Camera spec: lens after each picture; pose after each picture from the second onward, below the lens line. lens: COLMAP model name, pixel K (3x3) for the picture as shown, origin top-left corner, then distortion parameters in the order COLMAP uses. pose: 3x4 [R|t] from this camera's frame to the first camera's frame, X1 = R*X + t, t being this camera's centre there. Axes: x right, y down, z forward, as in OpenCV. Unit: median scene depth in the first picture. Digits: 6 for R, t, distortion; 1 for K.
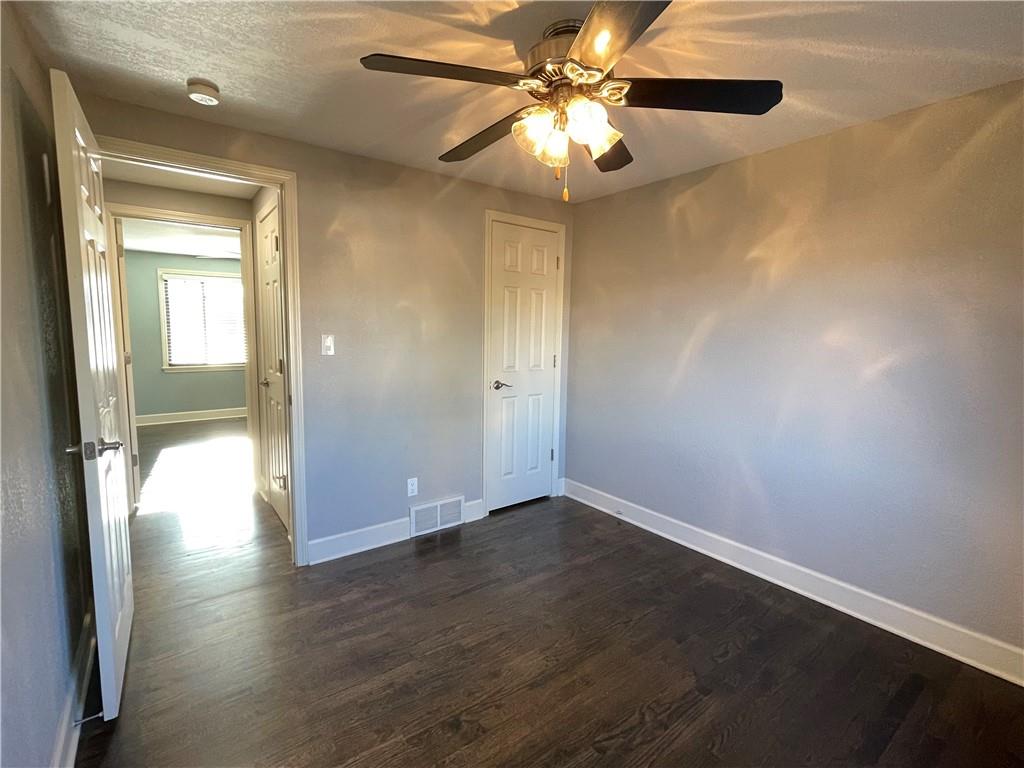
lens RADIAL K [[479.4, 0, 514.1], [0, 479.4, 381.4], [0, 0, 1]] dist [-0.000623, 0.000039]
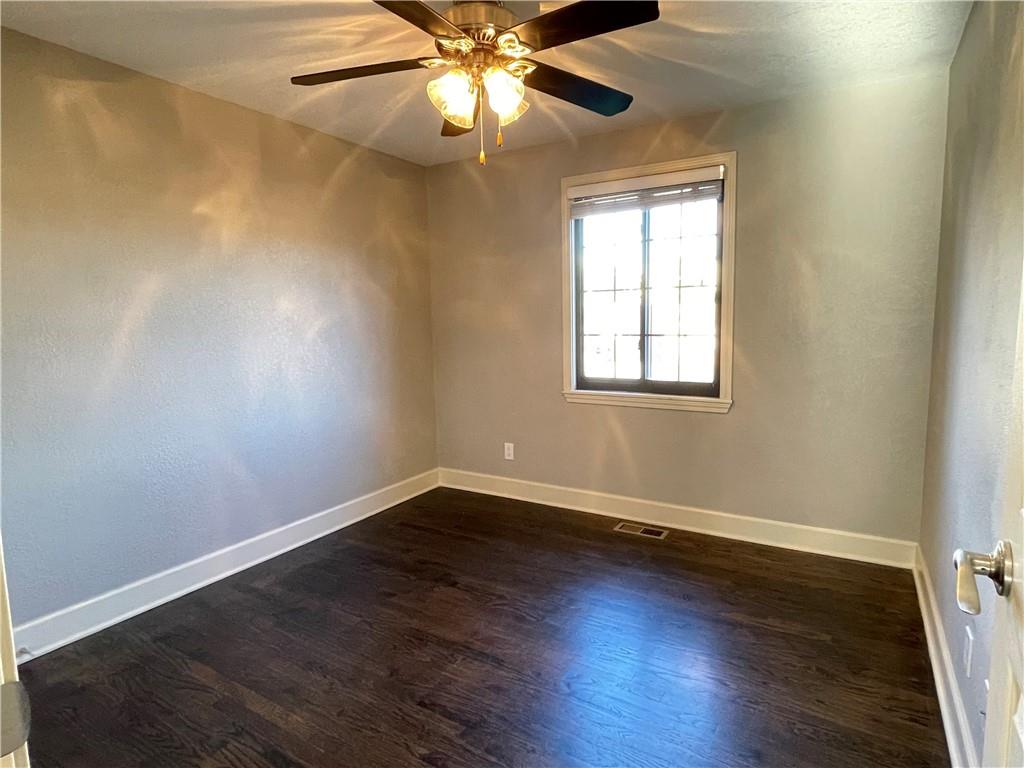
lens RADIAL K [[567.2, 0, 512.9], [0, 567.2, 382.8], [0, 0, 1]] dist [-0.003476, -0.000697]
pose [[-0.372107, -0.122671, 0.920048, -0.697427], [0.108287, 0.978722, 0.174290, -0.082984], [-0.921852, 0.164484, -0.350905, 0.930458]]
